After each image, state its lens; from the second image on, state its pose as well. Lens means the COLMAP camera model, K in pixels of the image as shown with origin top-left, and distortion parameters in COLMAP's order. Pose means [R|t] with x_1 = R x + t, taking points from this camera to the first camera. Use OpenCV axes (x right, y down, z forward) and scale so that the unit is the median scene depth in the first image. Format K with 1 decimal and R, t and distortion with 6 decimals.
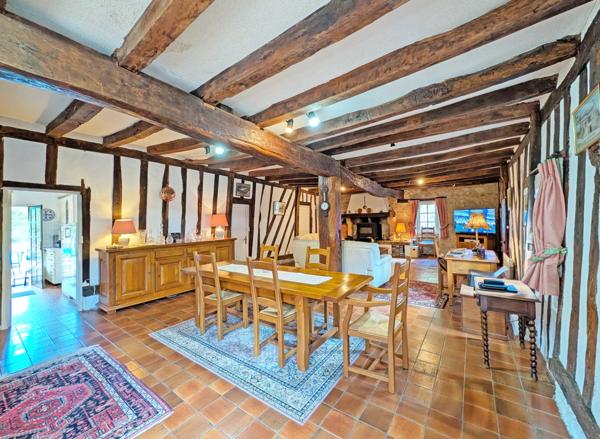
lens RADIAL K [[239.1, 0, 301.9], [0, 239.1, 222.8], [0, 0, 1]] dist [-0.002584, 0.000076]
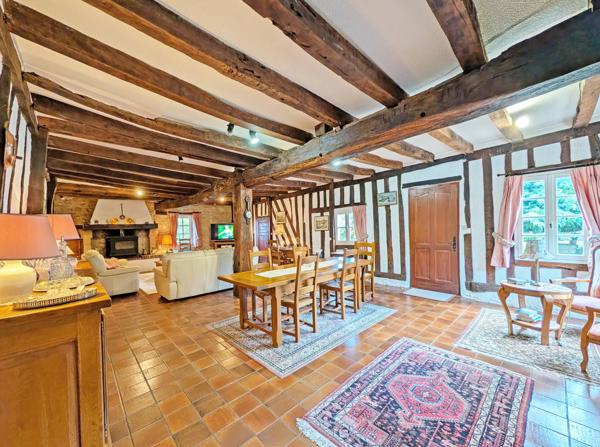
lens RADIAL K [[235.2, 0, 301.5], [0, 235.2, 221.5], [0, 0, 1]] dist [0.001934, -0.000021]
pose [[0.193326, 0.042957, 0.980194, -1.418553], [0.031424, 0.998257, -0.049947, 0.035957], [-0.980631, 0.040458, 0.191639, 0.830185]]
